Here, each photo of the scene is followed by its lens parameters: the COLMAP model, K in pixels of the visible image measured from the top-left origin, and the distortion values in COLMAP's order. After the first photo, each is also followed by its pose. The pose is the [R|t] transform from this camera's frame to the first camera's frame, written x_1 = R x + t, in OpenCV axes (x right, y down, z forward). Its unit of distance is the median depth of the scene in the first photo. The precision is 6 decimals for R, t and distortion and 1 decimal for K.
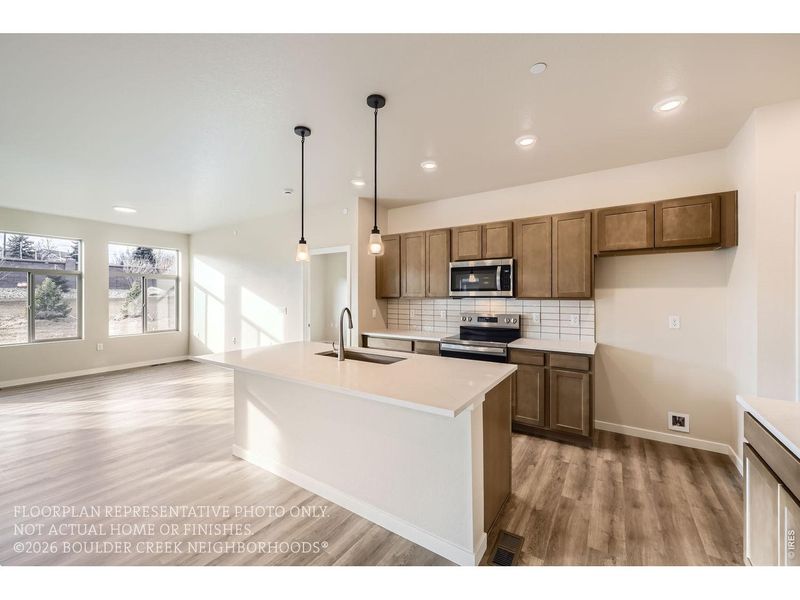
lens RADIAL K [[322.2, 0, 399.8], [0, 322.2, 294.4], [0, 0, 1]] dist [0.004617, -0.000469]
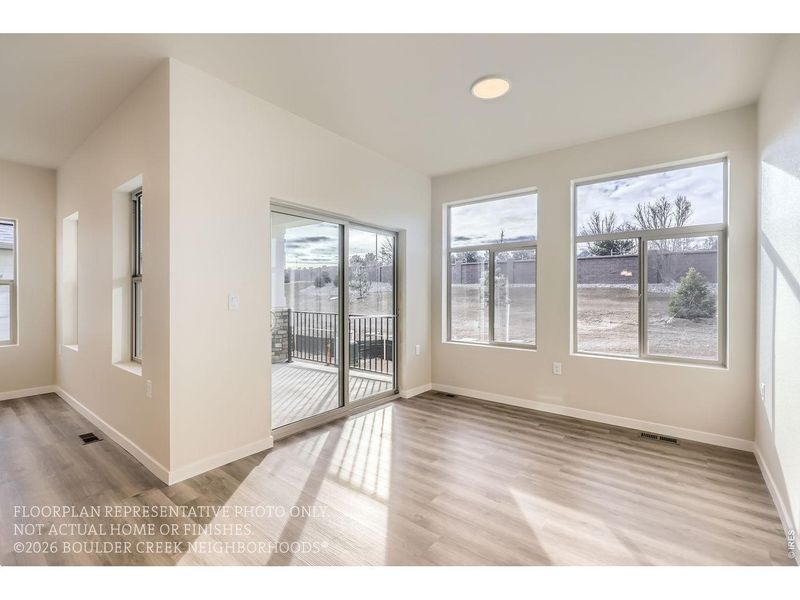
lens RADIAL K [[363.4, 0, 402.5], [0, 363.4, 300.3], [0, 0, 1]] dist [0.005865, -0.001005]
pose [[-0.075257, 0.020155, -0.996960, -0.357792], [0.000419, 0.999796, 0.020181, 0.036321], [0.997164, 0.001101, -0.075251, 1.044690]]
